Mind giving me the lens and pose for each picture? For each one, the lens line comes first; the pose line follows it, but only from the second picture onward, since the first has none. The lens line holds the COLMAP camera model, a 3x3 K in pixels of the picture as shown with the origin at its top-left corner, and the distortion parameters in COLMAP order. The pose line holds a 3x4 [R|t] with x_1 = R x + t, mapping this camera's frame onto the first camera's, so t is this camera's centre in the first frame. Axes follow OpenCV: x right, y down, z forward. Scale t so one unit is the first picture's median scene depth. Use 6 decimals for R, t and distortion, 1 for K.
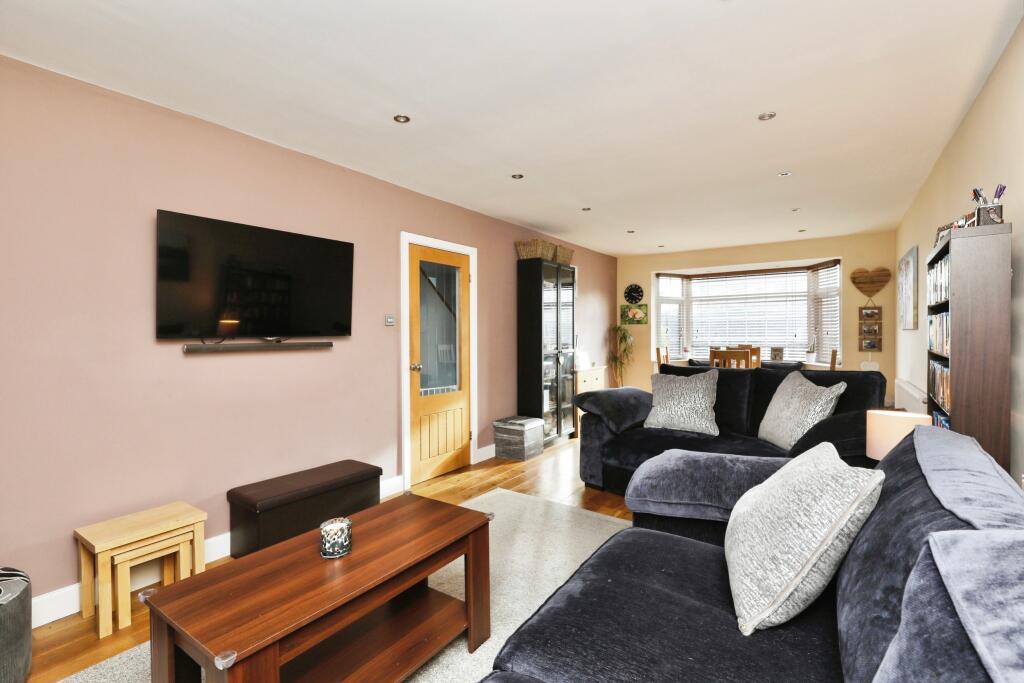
lens RADIAL K [[464.3, 0, 512.0], [0, 464.3, 341.5], [0, 0, 1]] dist [-0.001341, -0.000166]
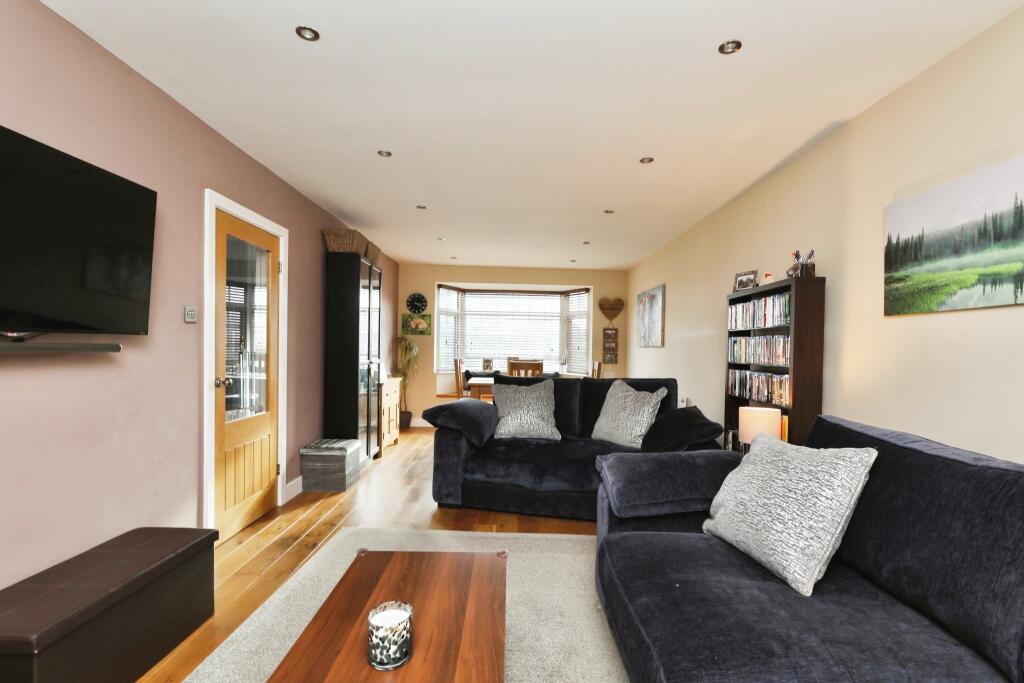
lens RADIAL K [[473.3, 0, 514.5], [0, 473.3, 359.9], [0, 0, 1]] dist [-0.001070, 0.000093]
pose [[0.811685, 0.008482, 0.584034, -0.230874], [-0.016627, 0.999825, 0.008588, 0.005404], [-0.583859, -0.016682, 0.811683, 0.124465]]
